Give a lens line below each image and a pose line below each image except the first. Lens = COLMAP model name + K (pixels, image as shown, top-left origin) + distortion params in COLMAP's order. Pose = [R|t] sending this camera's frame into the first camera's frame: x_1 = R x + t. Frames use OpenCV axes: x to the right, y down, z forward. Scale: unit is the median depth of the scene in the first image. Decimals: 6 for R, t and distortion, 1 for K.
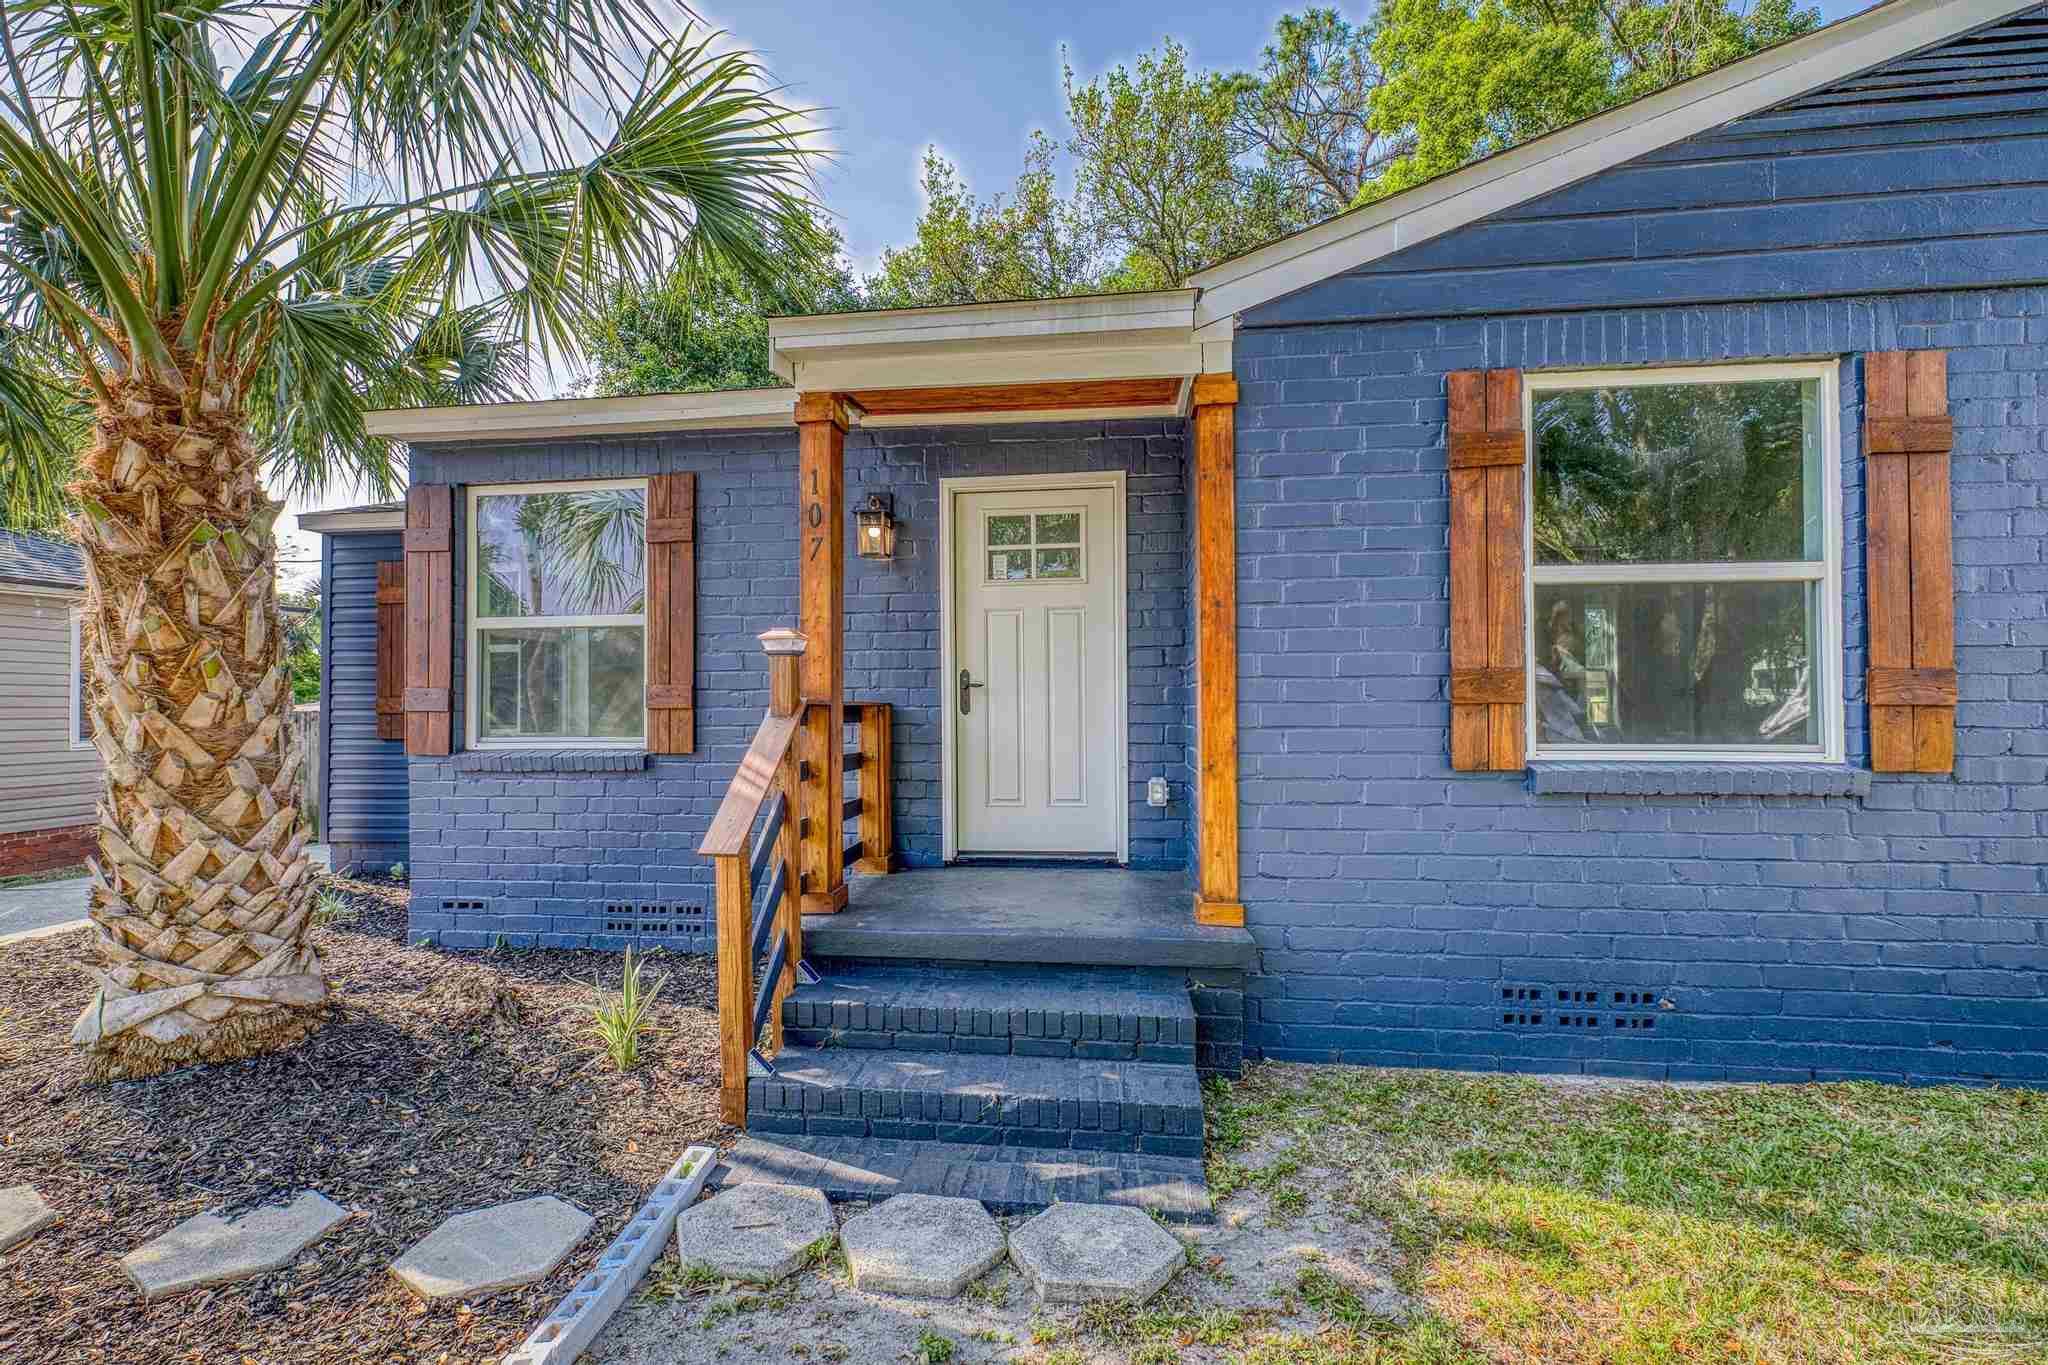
lens RADIAL K [[886.1, 0, 1006.8], [0, 886.1, 701.2], [0, 0, 1]] dist [0.001755, 0.000905]
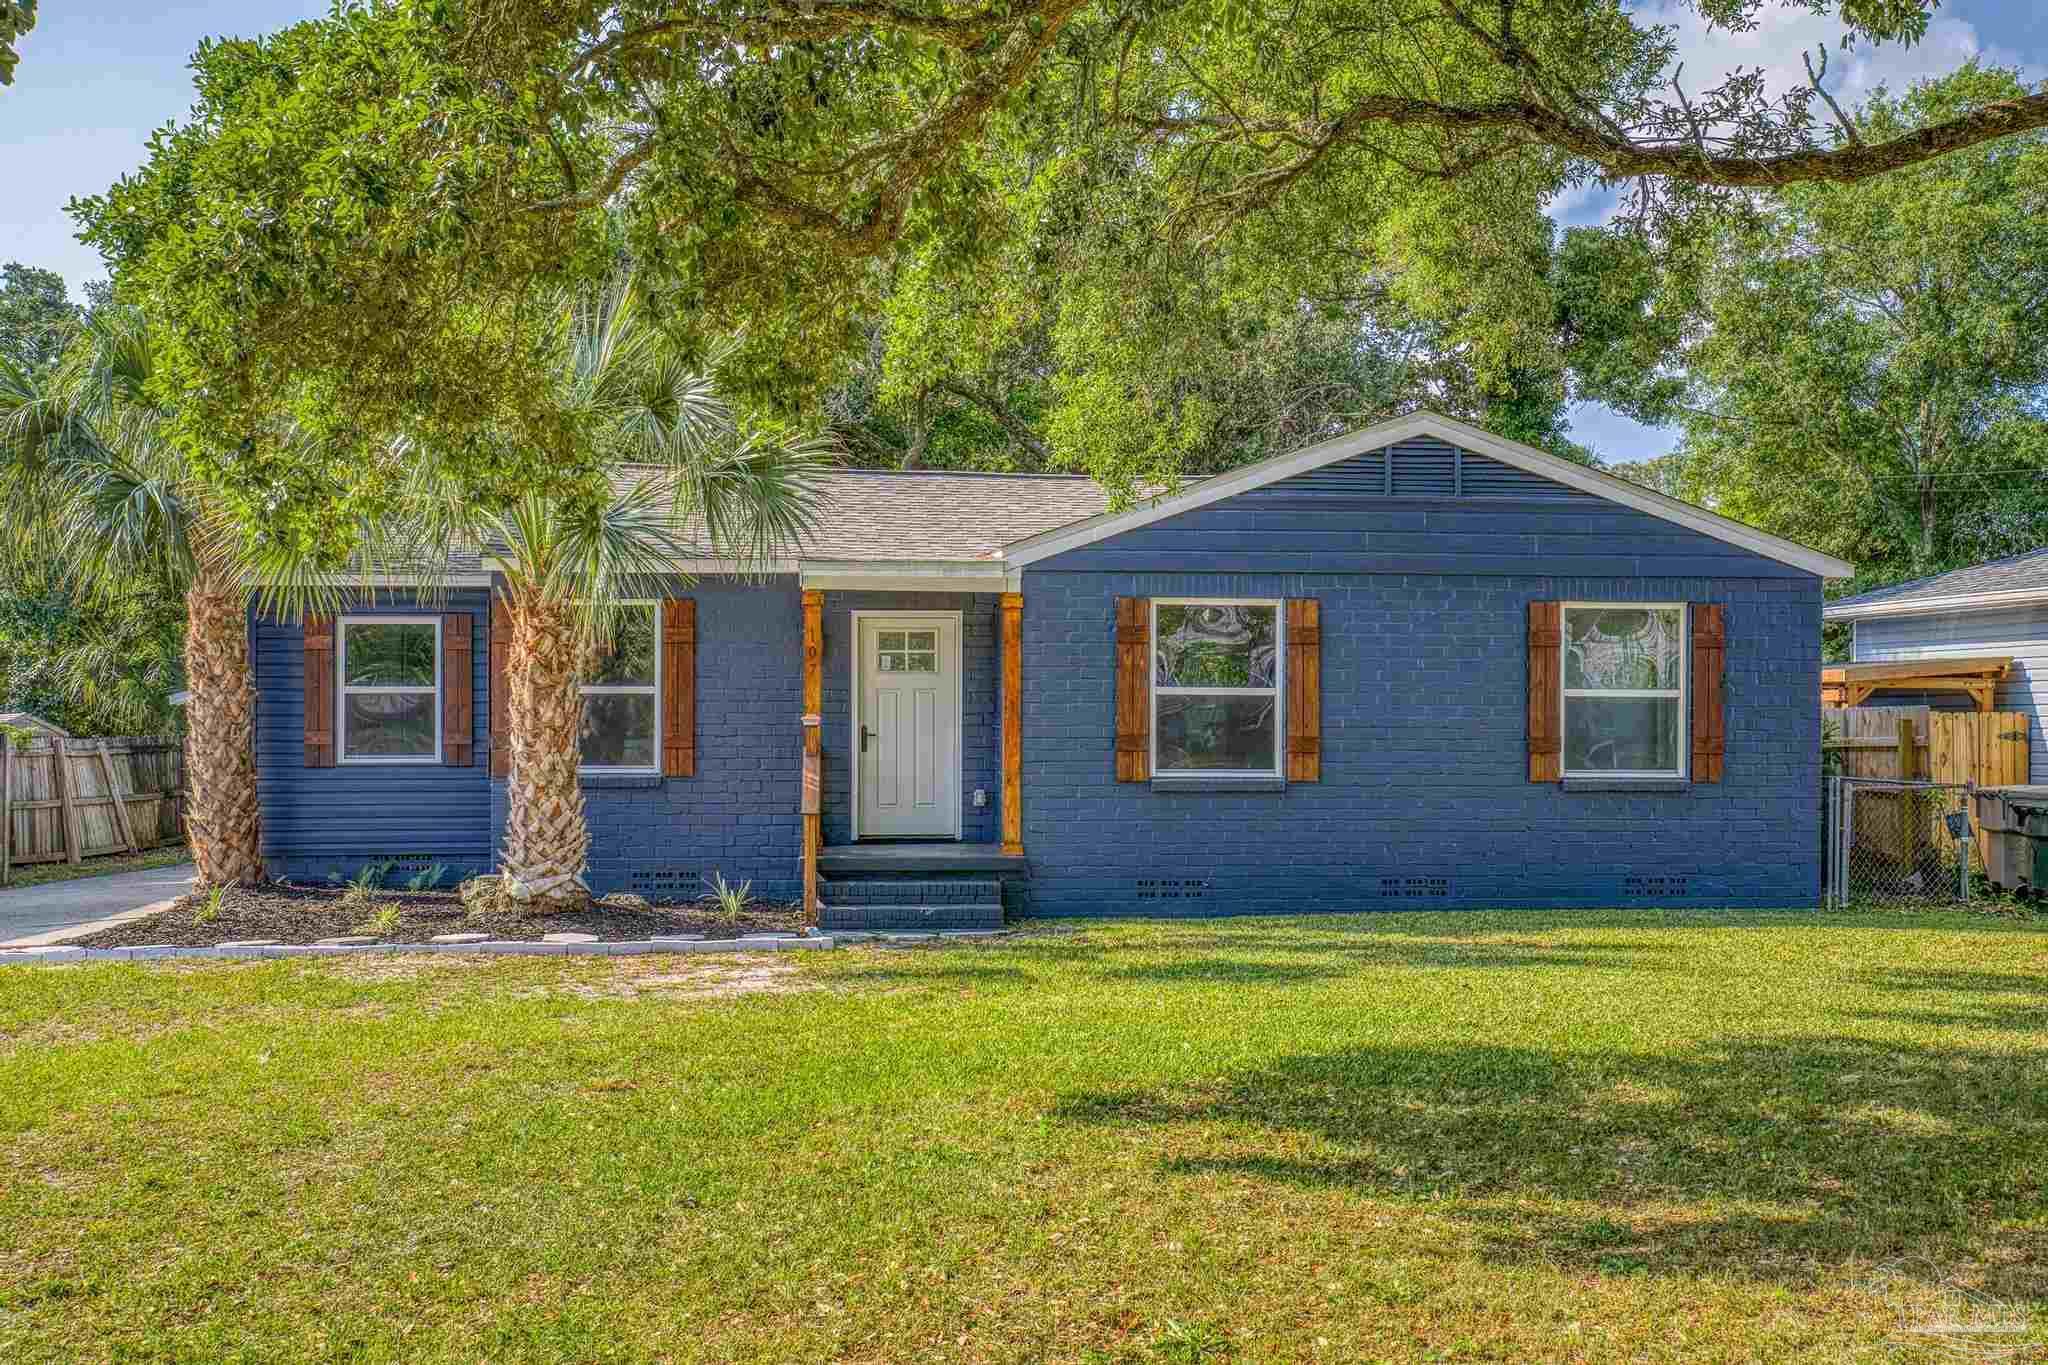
lens RADIAL K [[2059.2, 0, 1020.4], [0, 2059.2, 686.9], [0, 0, 1]] dist [-0.013787, 0.000000]
pose [[0.975217, 0.010487, 0.221004, -0.809531], [-0.009963, 0.999944, -0.003485, -0.127855], [-0.221028, 0.001197, 0.975267, -3.704478]]
